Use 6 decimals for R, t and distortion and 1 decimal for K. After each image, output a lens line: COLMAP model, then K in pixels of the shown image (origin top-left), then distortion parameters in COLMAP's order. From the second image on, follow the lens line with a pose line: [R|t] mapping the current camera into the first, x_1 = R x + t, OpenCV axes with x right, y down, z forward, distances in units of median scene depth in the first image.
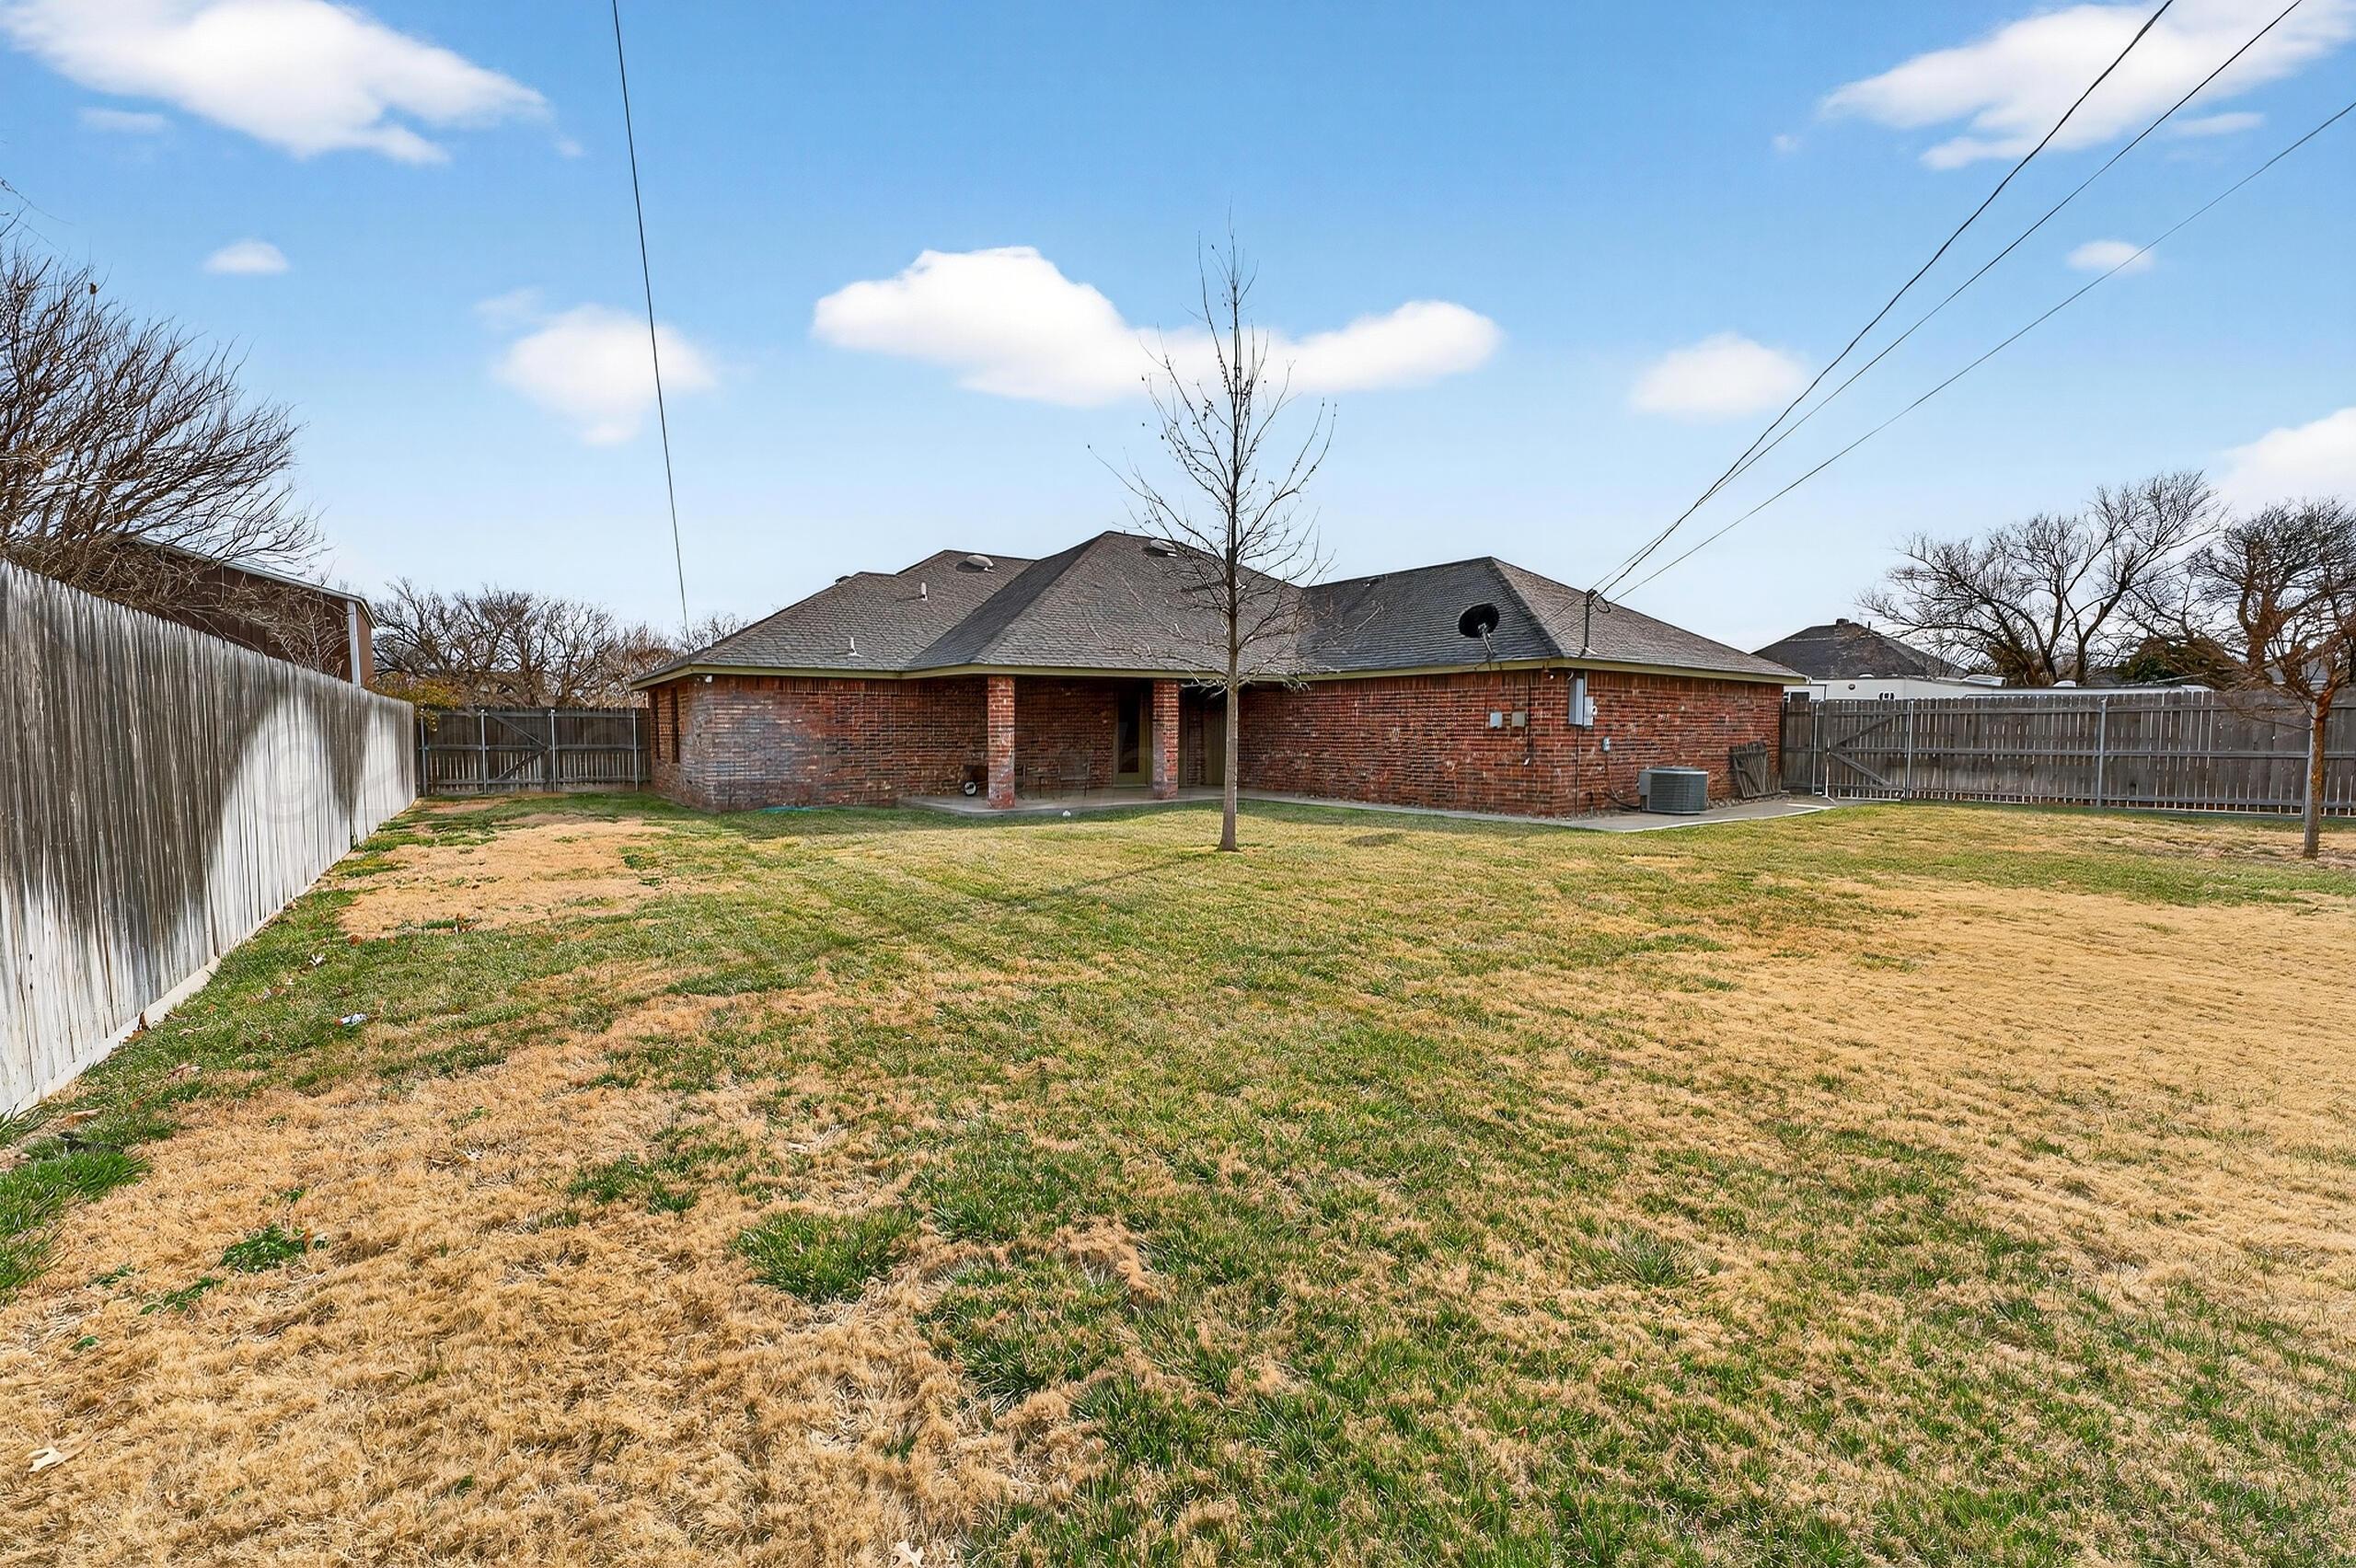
lens RADIAL K [[959.0, 0, 1177.5], [0, 959.0, 763.9], [0, 0, 1]] dist [-0.036373, 0.016772]
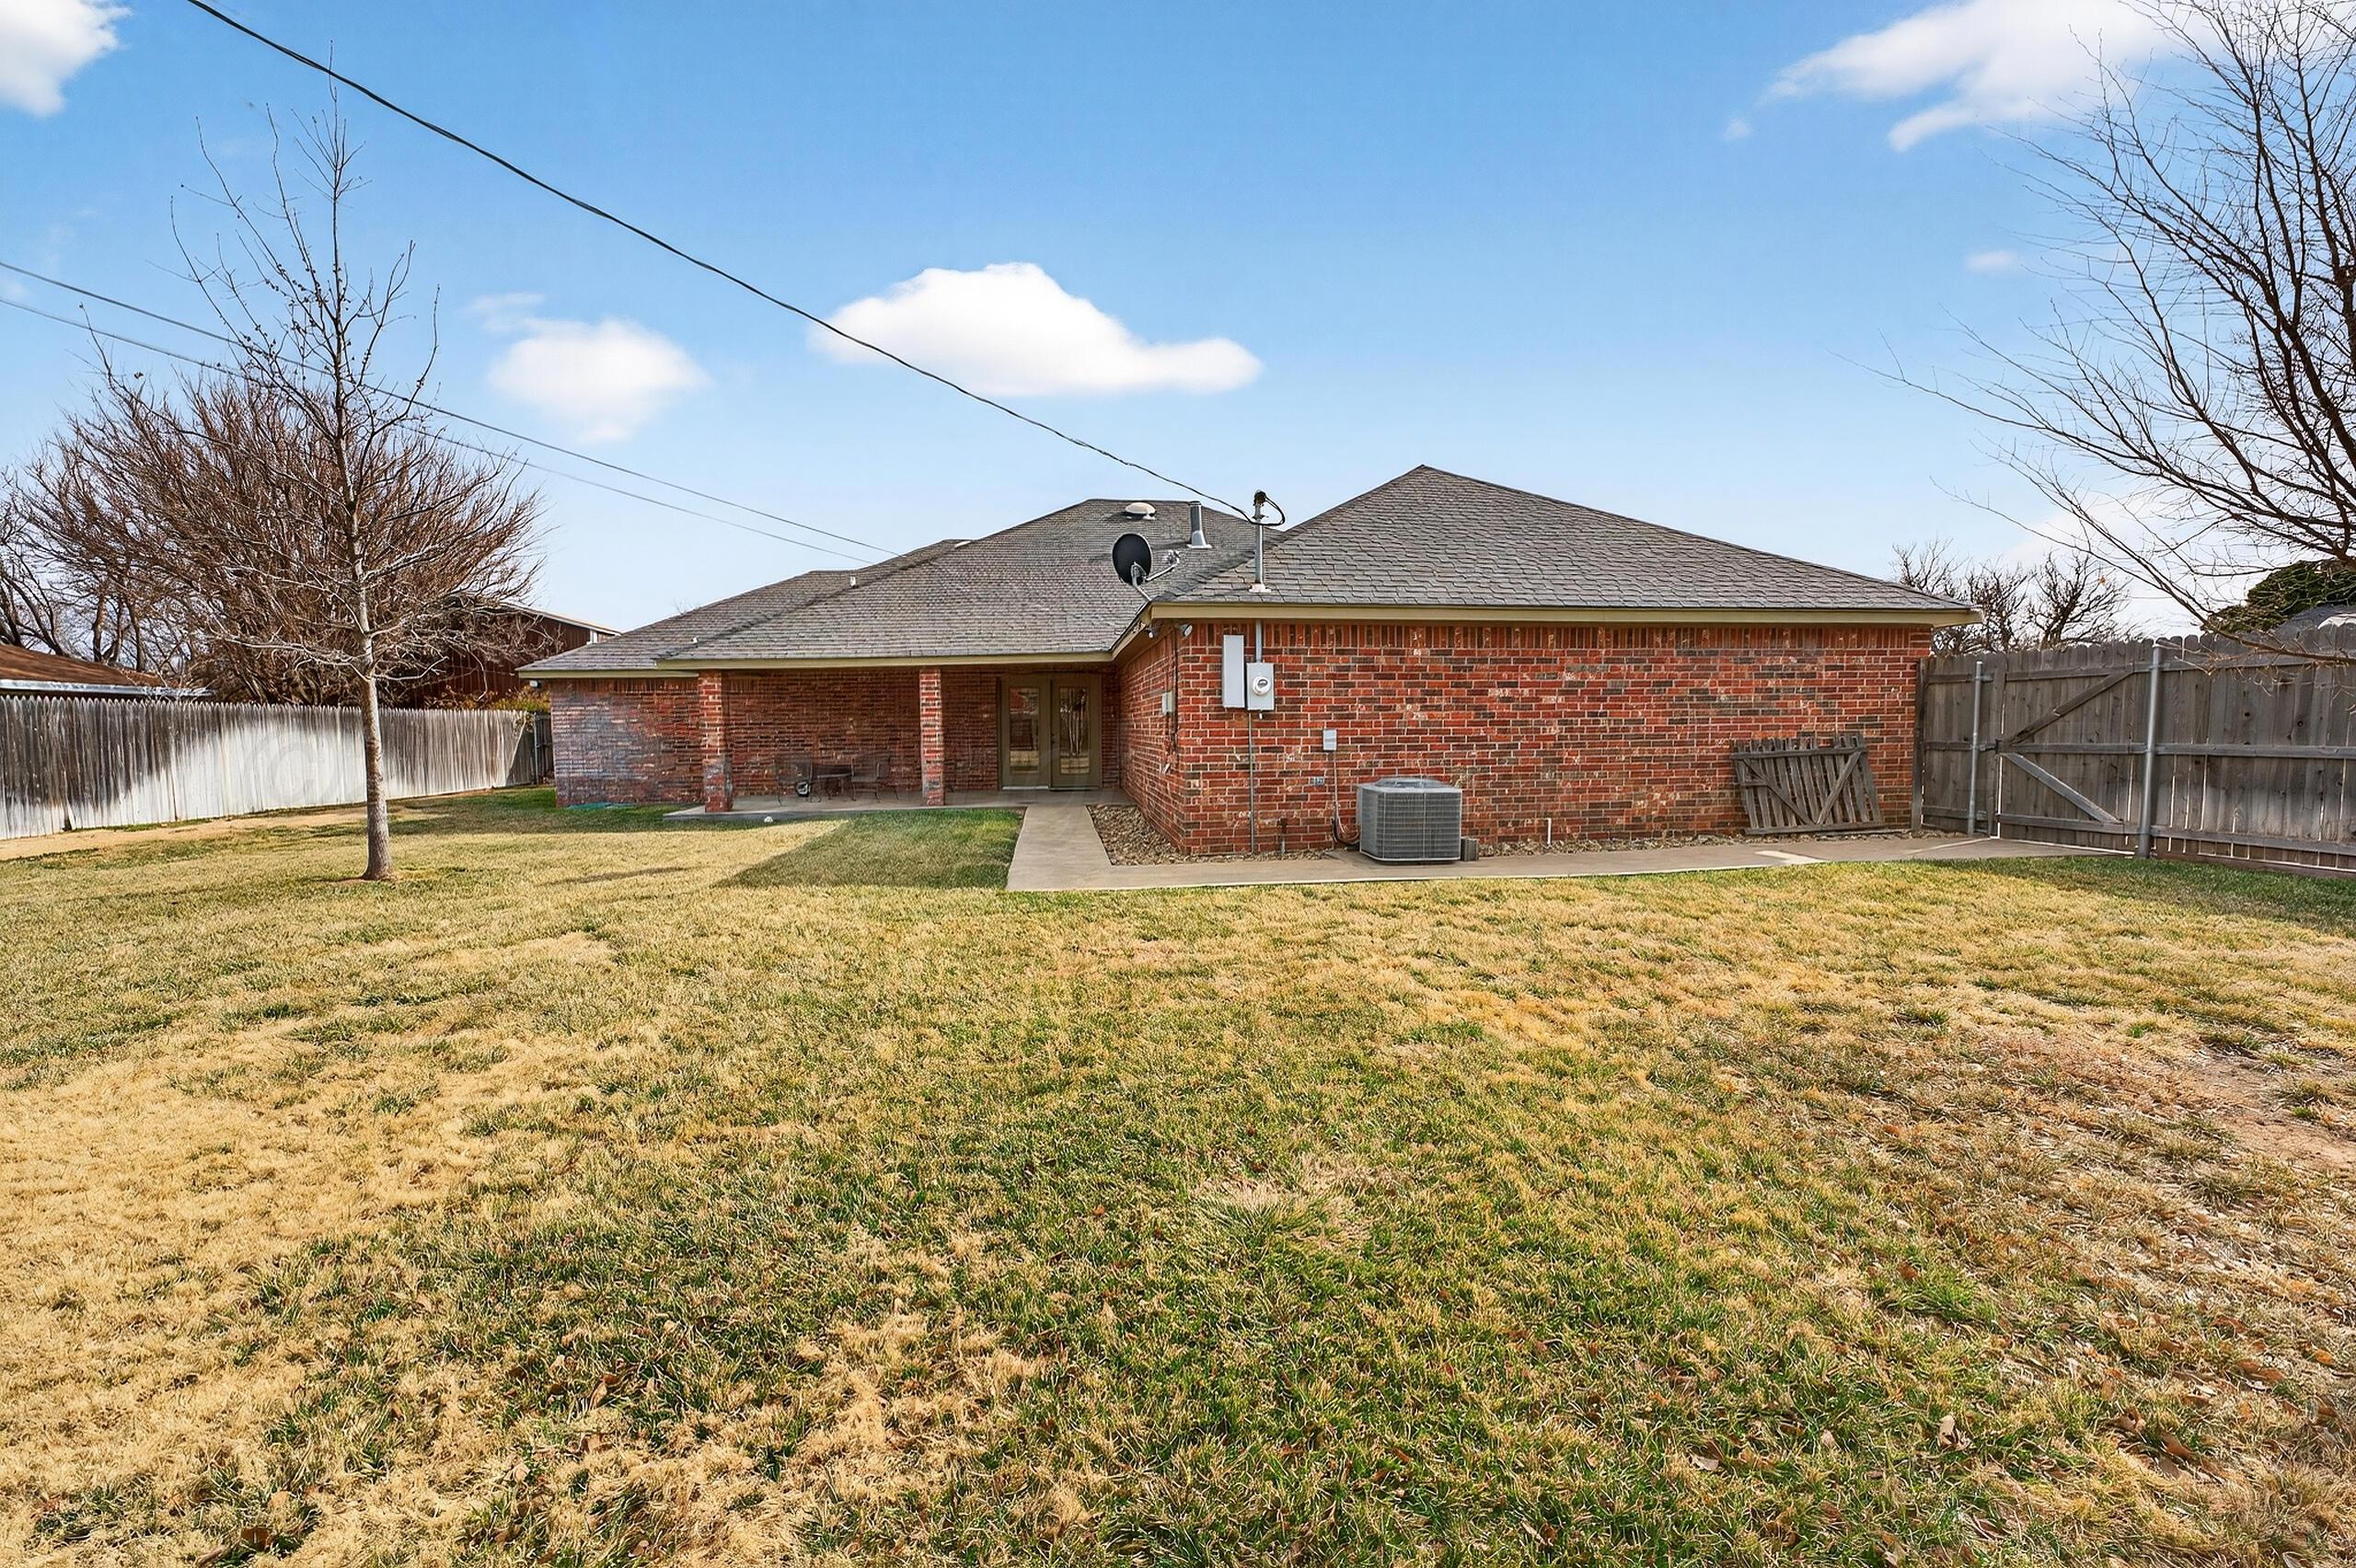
lens RADIAL K [[959.0, 0, 1177.5], [0, 959.0, 763.9], [0, 0, 1]] dist [-0.036373, 0.016772]
pose [[0.873113, 0.007377, -0.487463, 0.601789], [-0.006562, 0.999973, 0.003381, -0.005122], [0.487474, 0.000247, 0.873137, 0.369174]]
